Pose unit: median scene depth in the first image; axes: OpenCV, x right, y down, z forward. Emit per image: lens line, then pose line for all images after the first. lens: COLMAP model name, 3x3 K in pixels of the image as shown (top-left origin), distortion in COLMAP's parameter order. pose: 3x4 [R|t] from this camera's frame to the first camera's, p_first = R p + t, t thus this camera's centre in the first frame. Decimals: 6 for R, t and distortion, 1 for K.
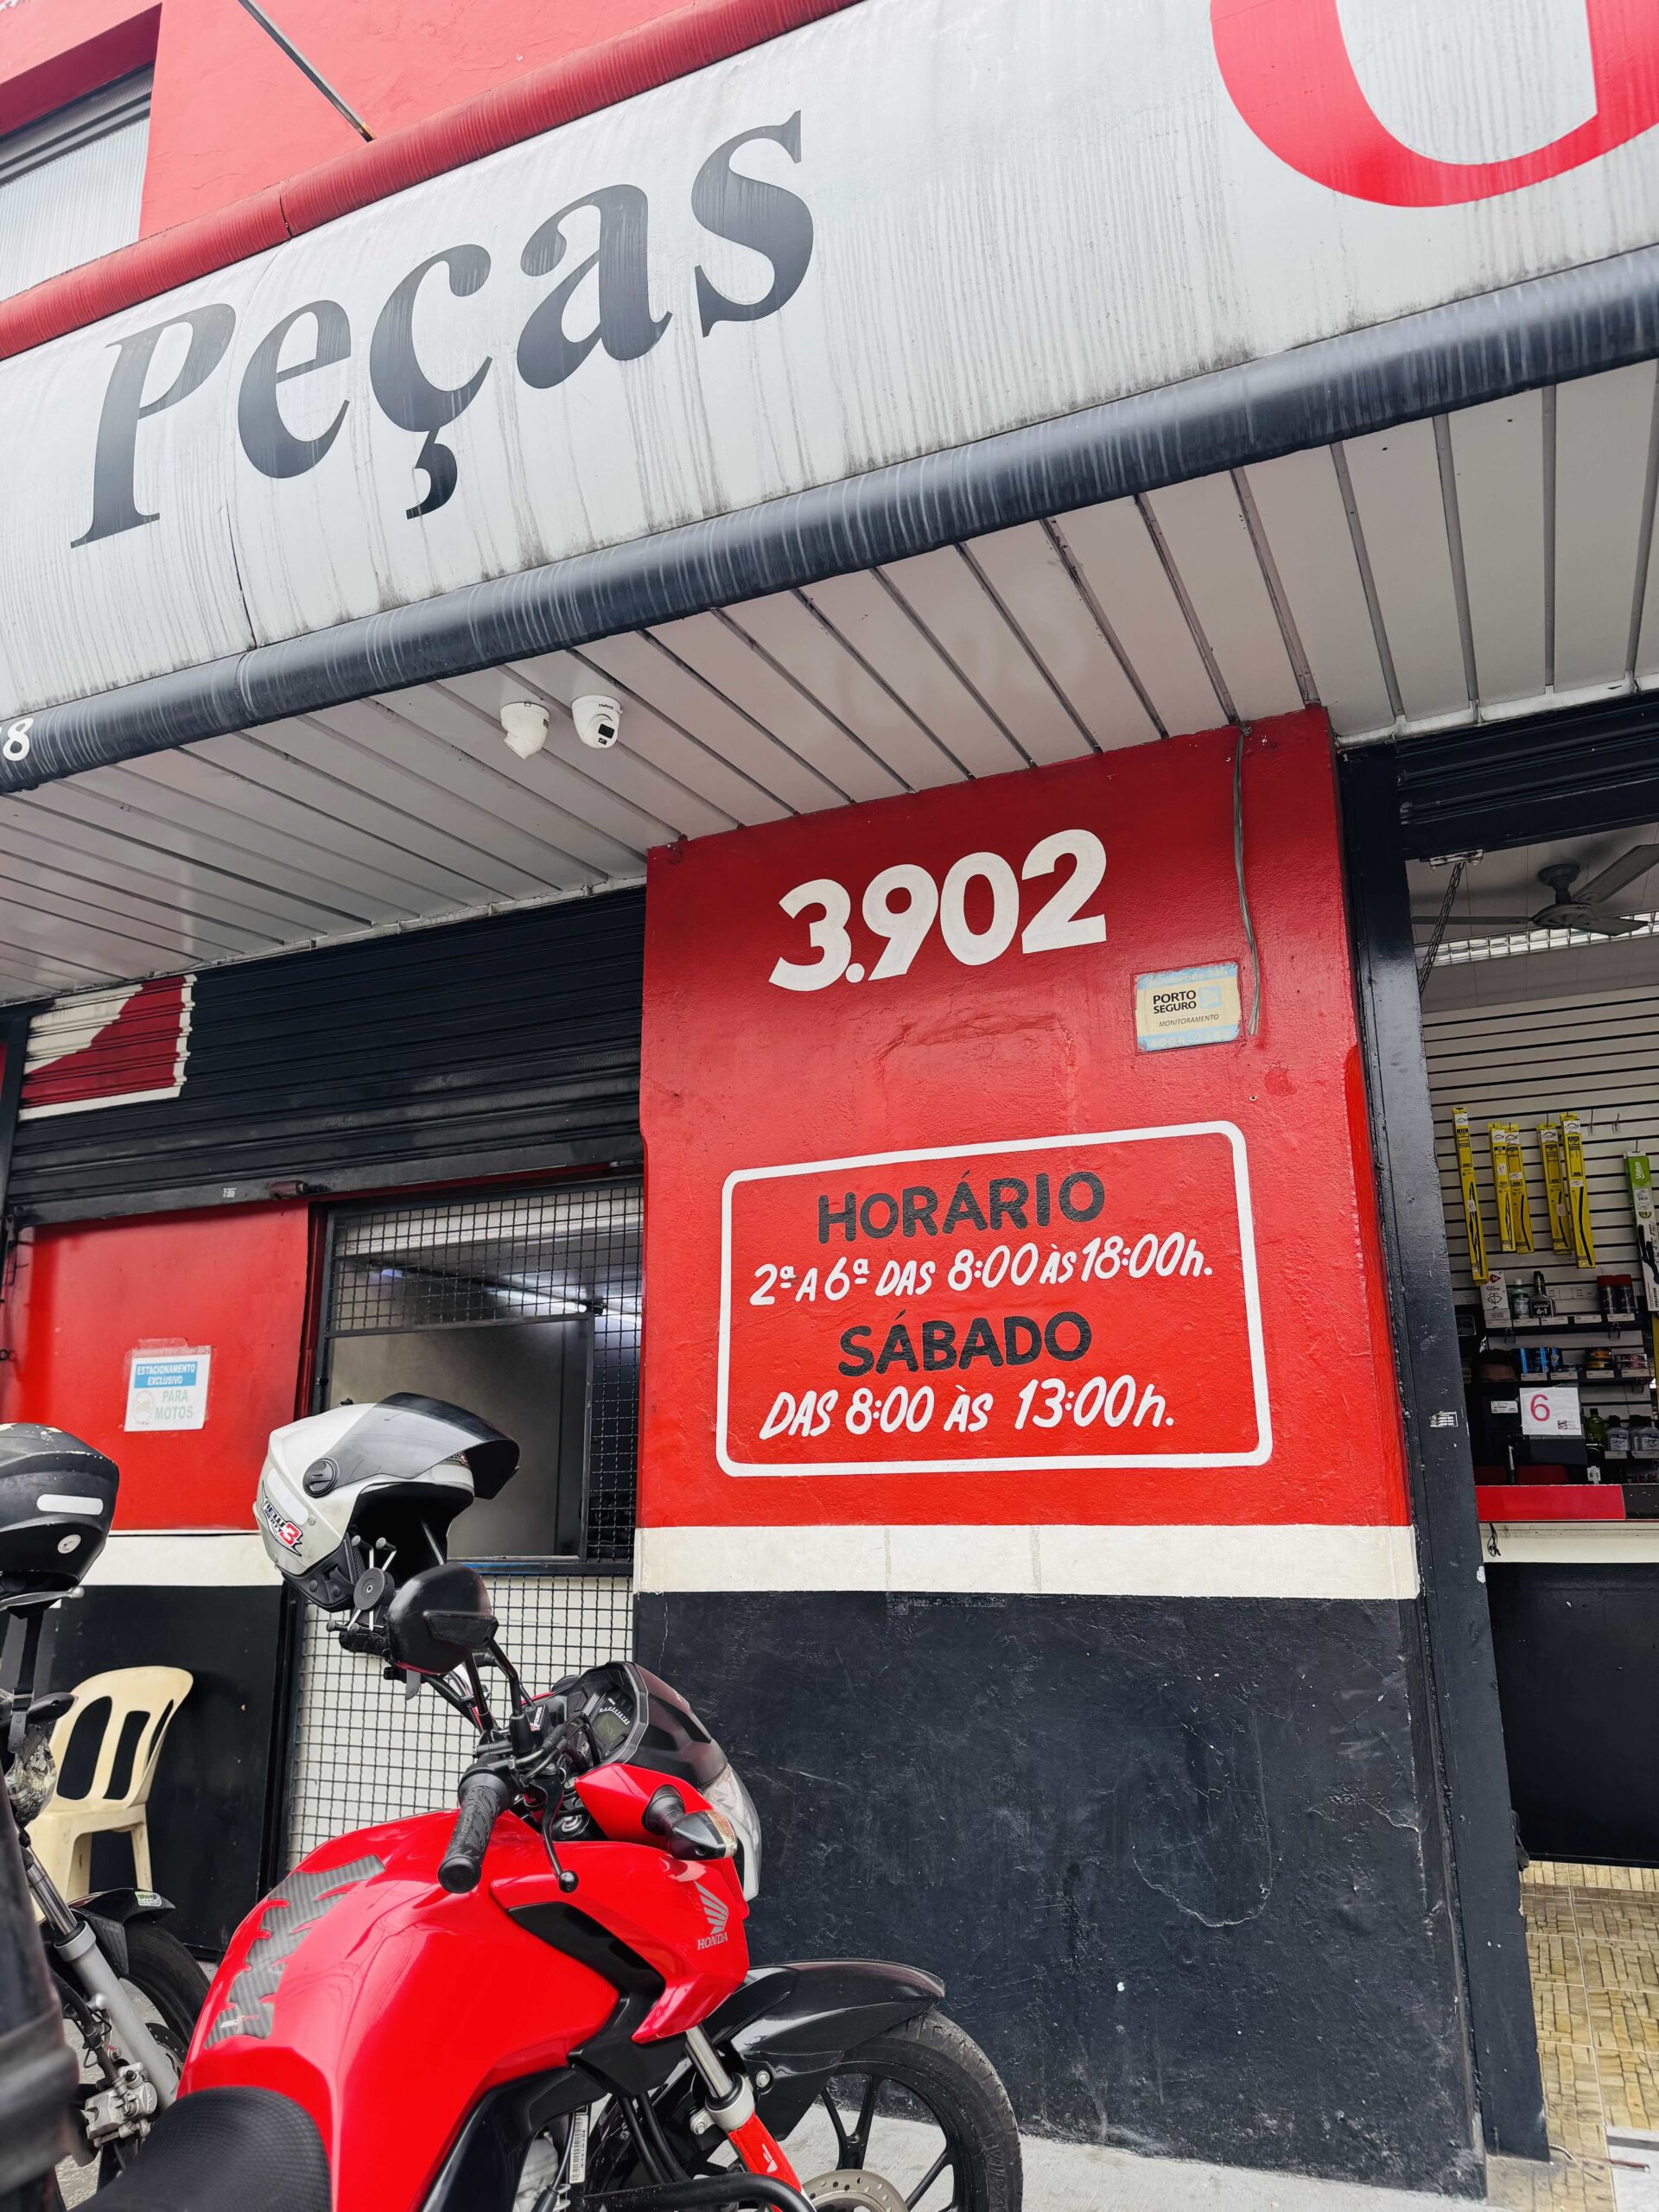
lens RADIAL K [[1550.6, 0, 820.4], [0, 1550.6, 1116.4], [0, 0, 1]] dist [0.118399, -0.115968]
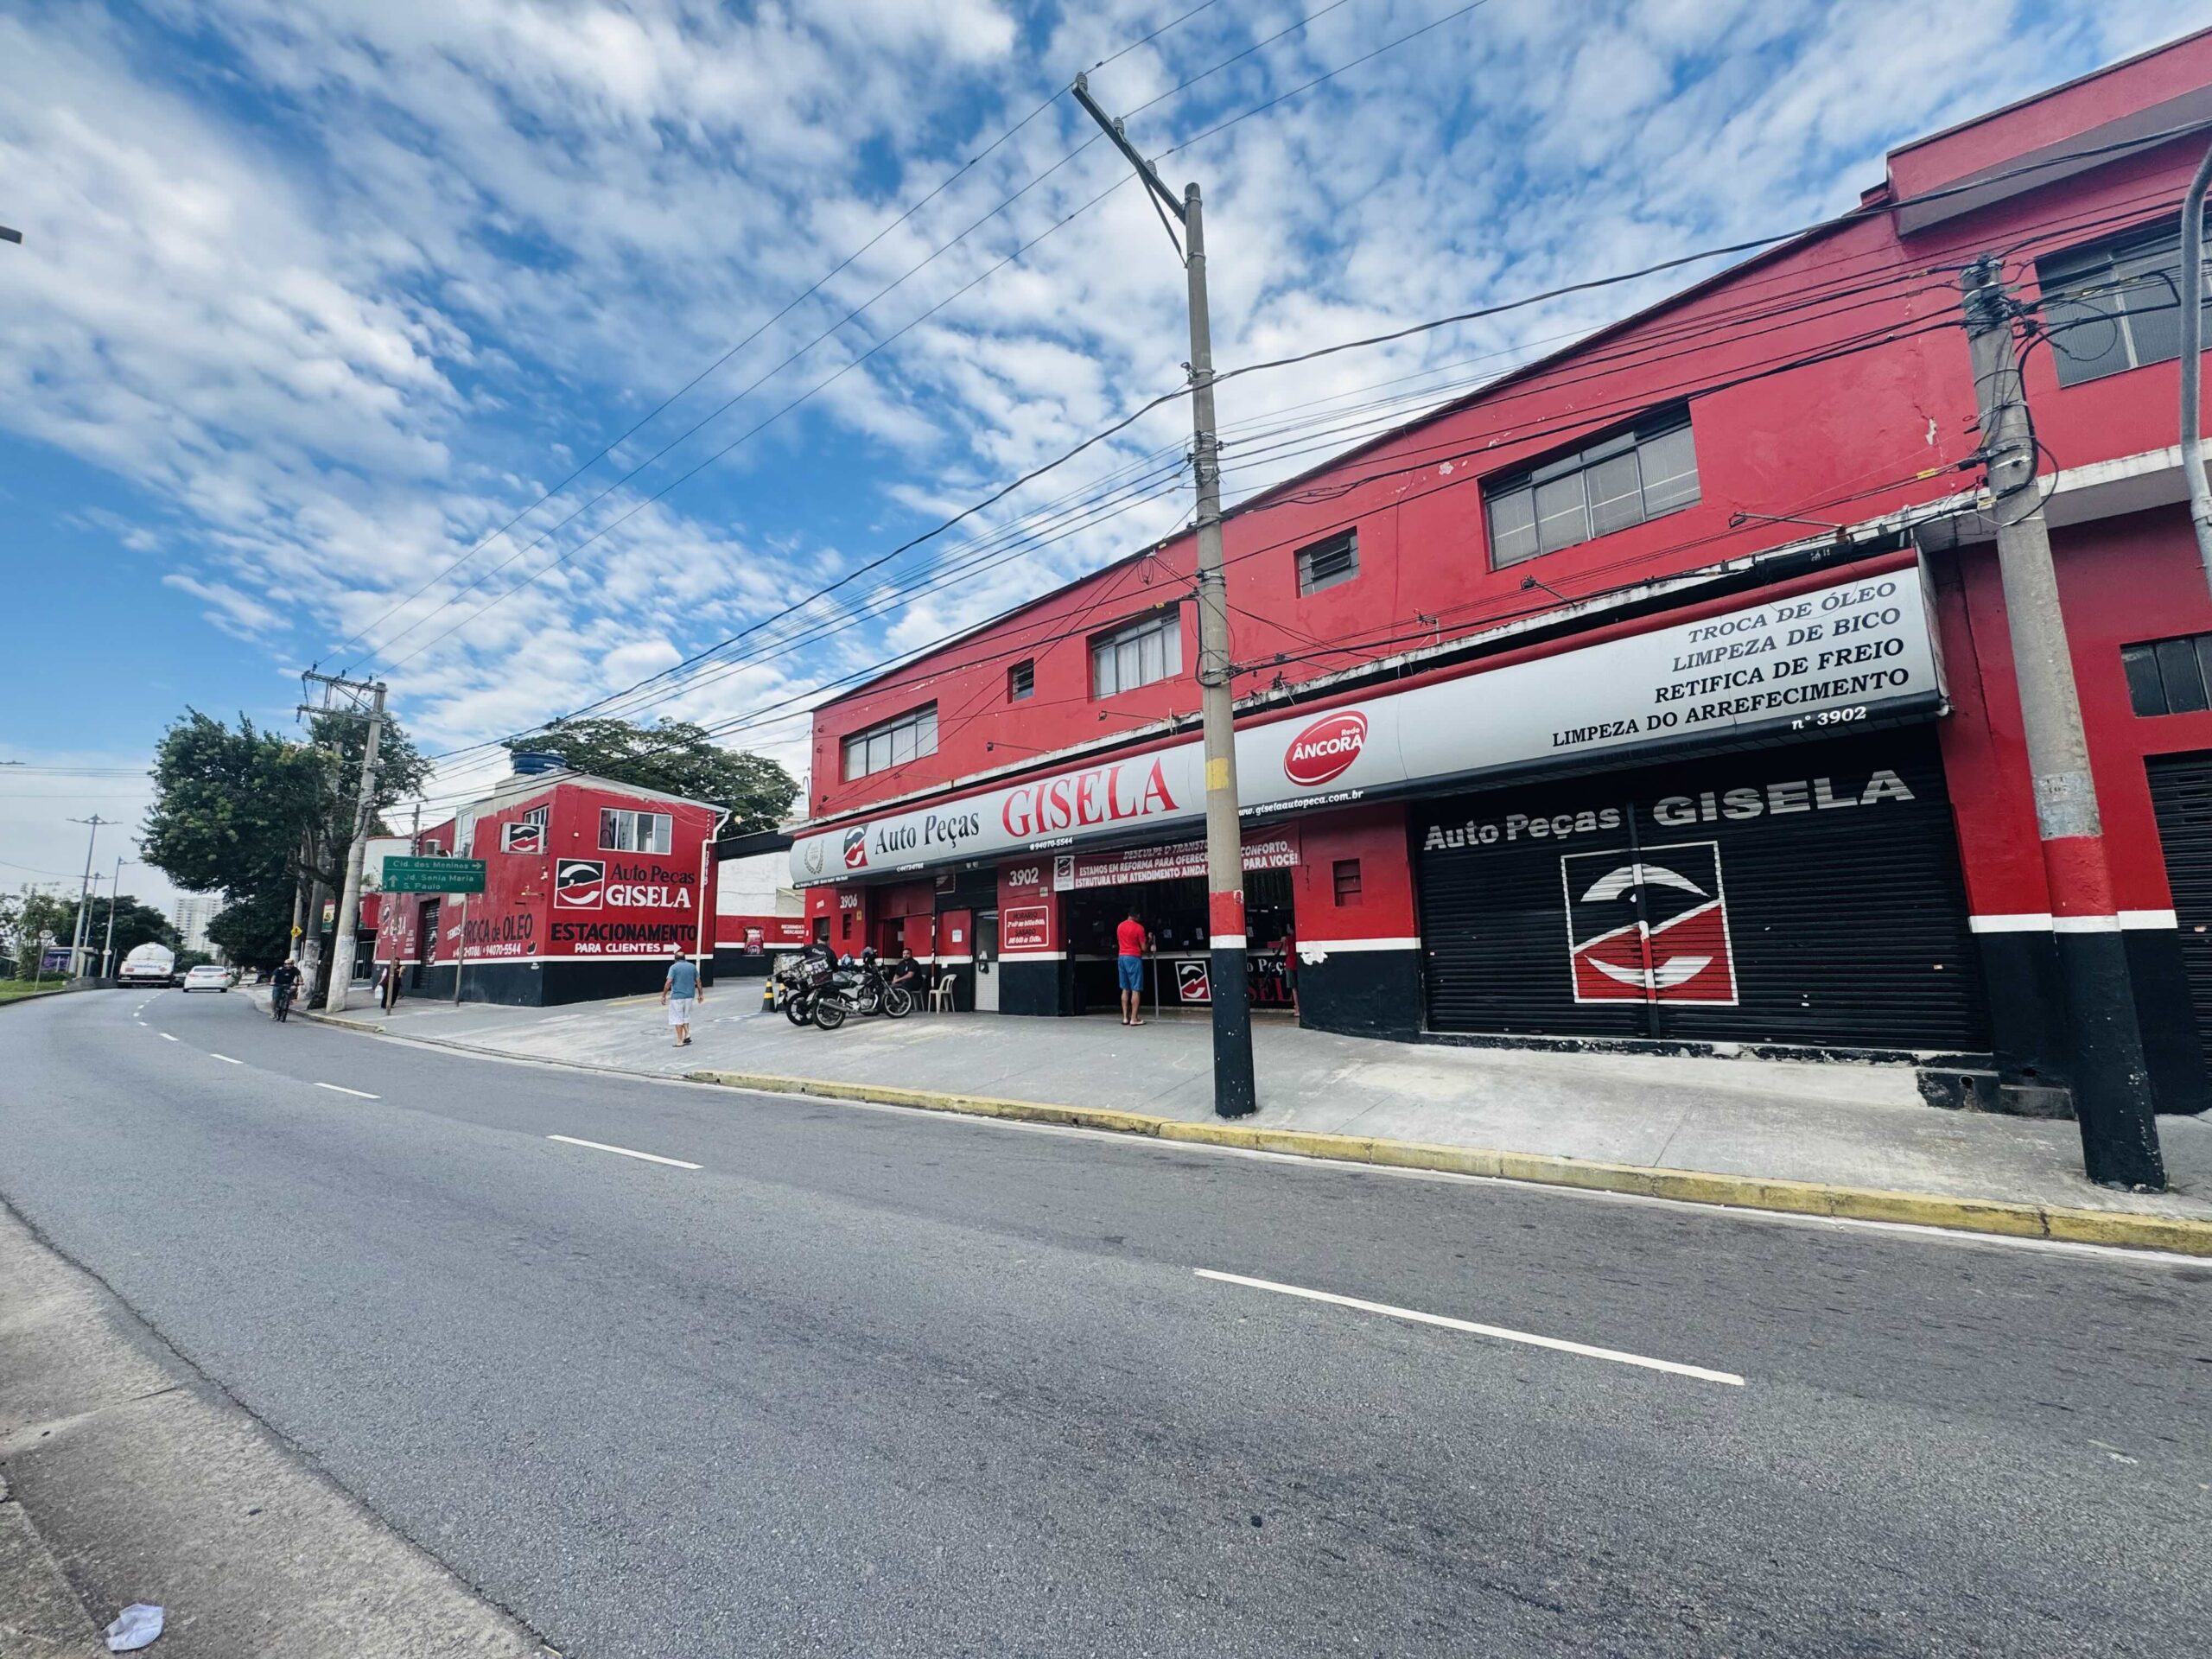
lens RADIAL K [[875.1, 0, 1108.9], [0, 875.1, 831.8], [0, 0, 1]] dist [-0.000676, -0.000097]
pose [[0.930217, -0.062266, -0.361690, 2.137626], [0.096439, 0.992341, 0.077194, -0.672799], [0.354113, -0.106688, 0.929097, -2.991493]]
